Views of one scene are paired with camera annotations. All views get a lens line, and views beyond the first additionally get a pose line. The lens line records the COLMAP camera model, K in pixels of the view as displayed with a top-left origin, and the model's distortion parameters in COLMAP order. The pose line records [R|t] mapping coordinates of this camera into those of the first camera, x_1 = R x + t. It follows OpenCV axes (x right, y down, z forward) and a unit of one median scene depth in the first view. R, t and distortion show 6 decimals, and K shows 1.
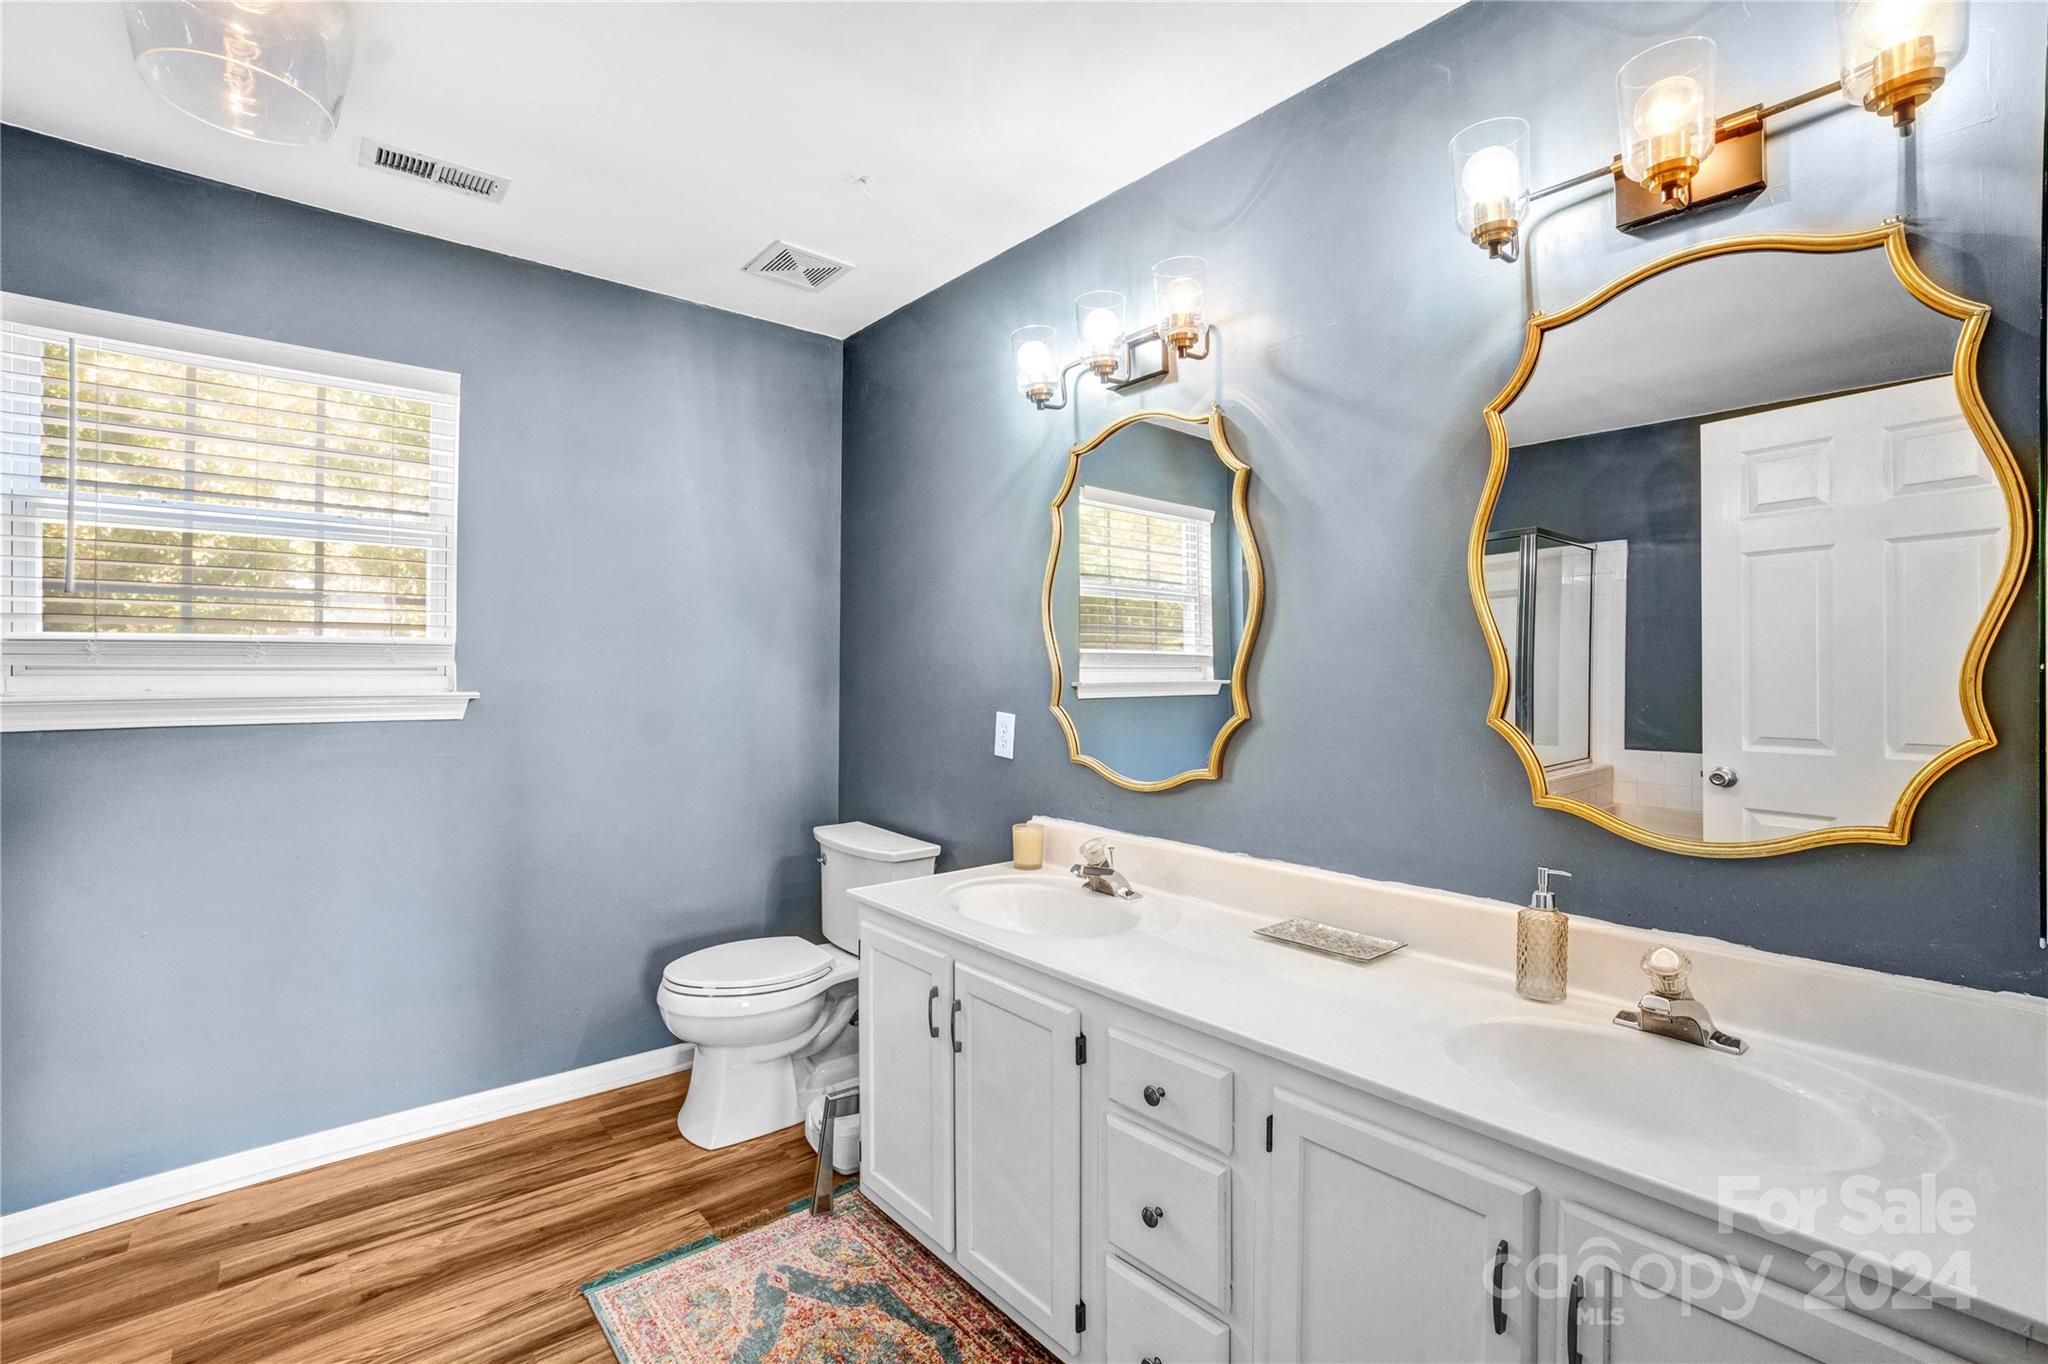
lens RADIAL K [[920.7, 0, 1024.5], [0, 920.7, 696.2], [0, 0, 1]] dist [-0.060463, 0.000071]
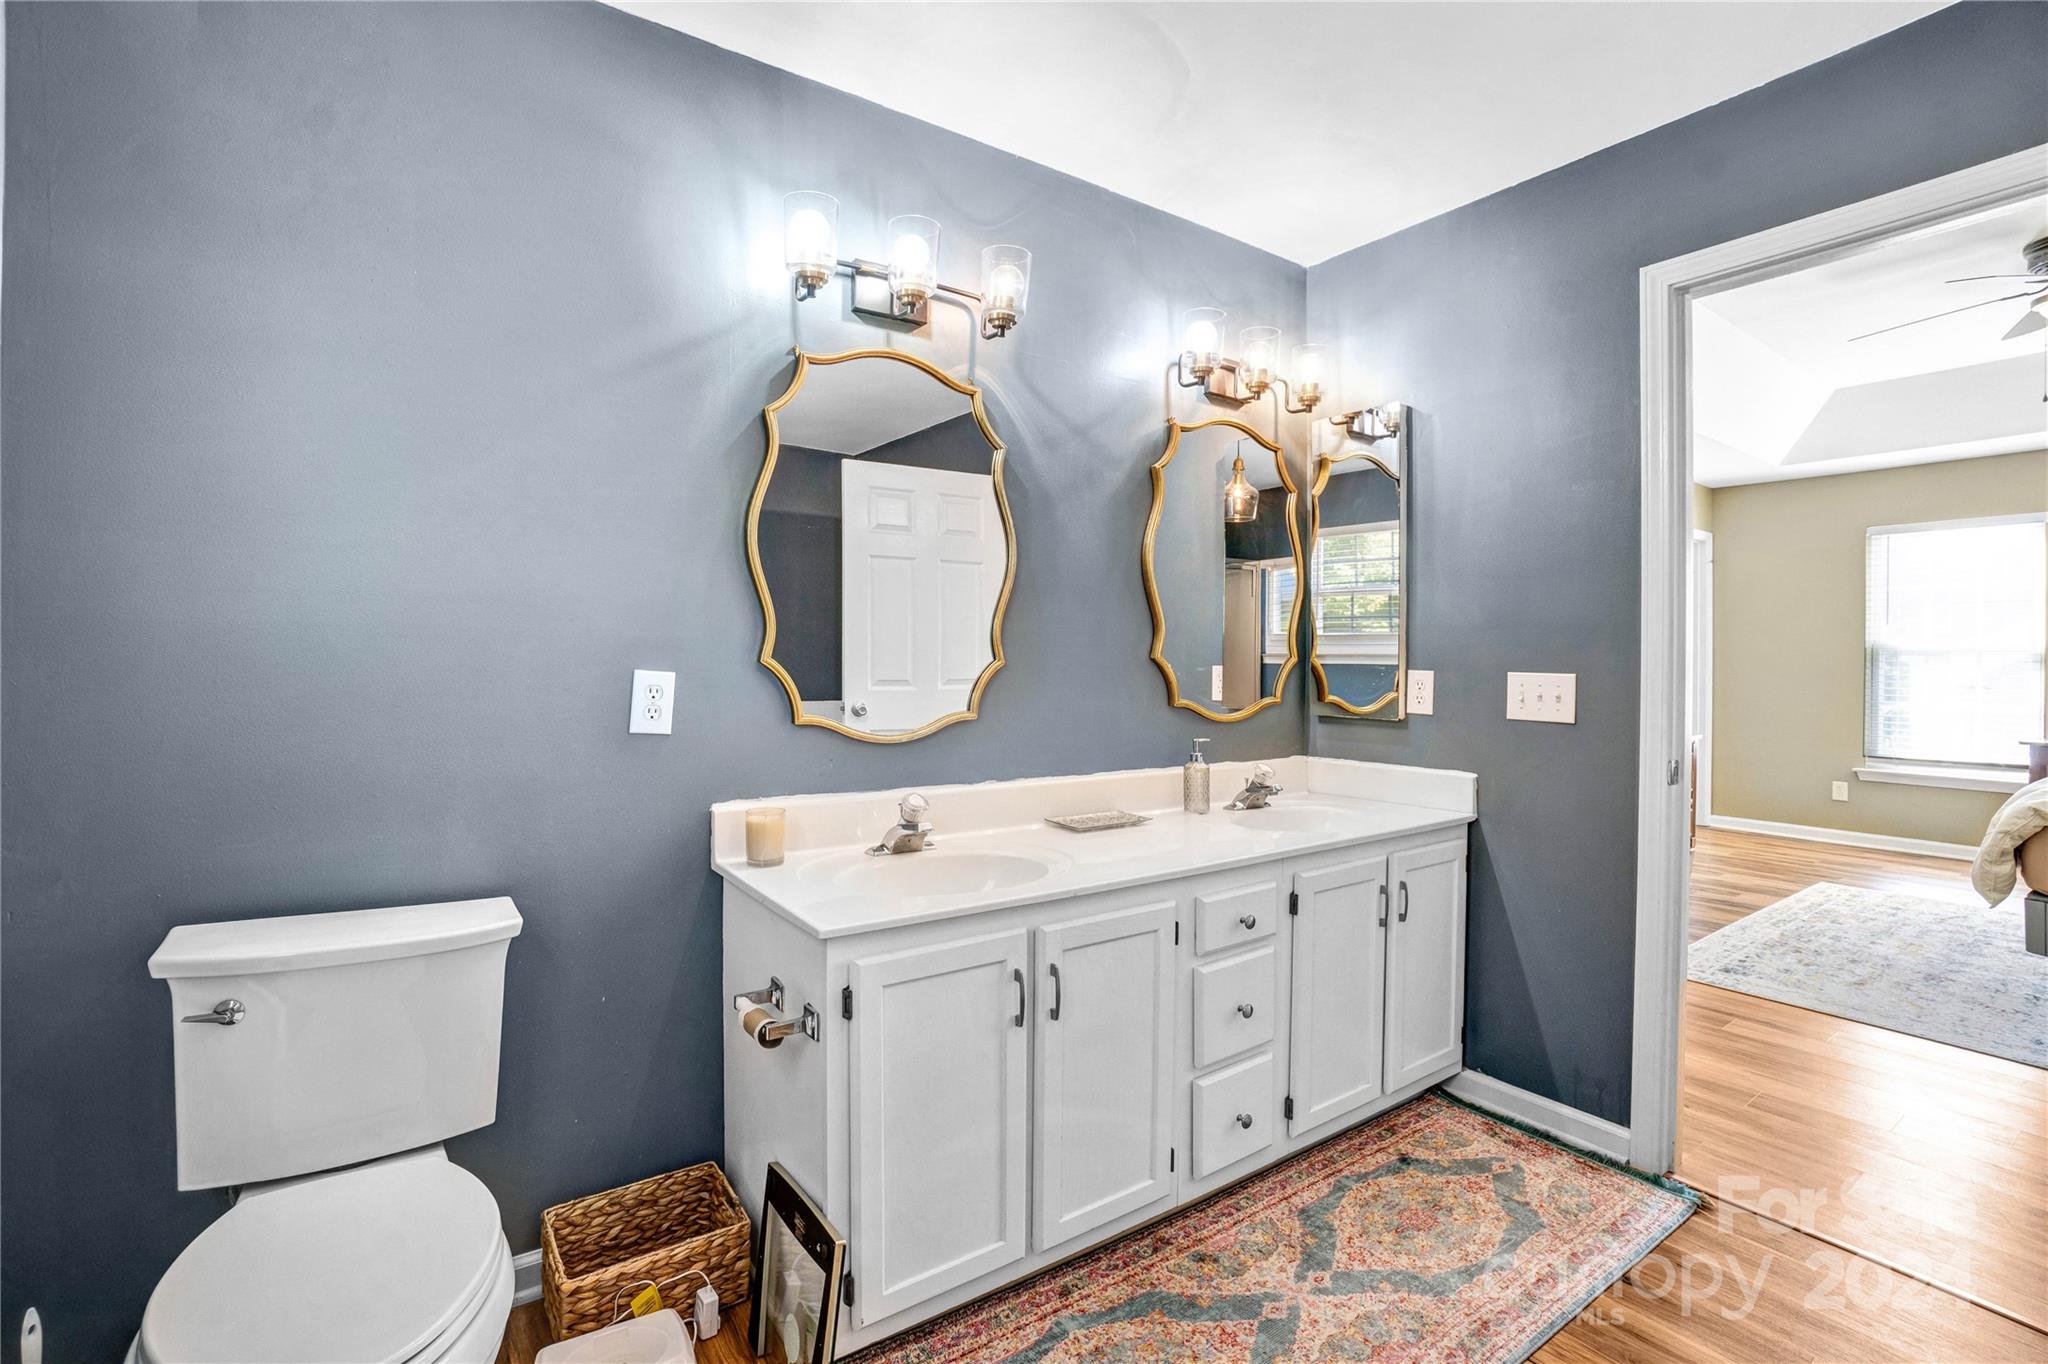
lens RADIAL K [[853.4, 0, 1019.4], [0, 853.4, 660.0], [0, 0, 1]] dist [0.000388, 0.015532]
pose [[0.136676, -0.006938, 0.990591, -0.817152], [0.019584, 0.999799, 0.004301, 0.015596], [-0.990422, 0.018812, 0.136785, 0.819553]]
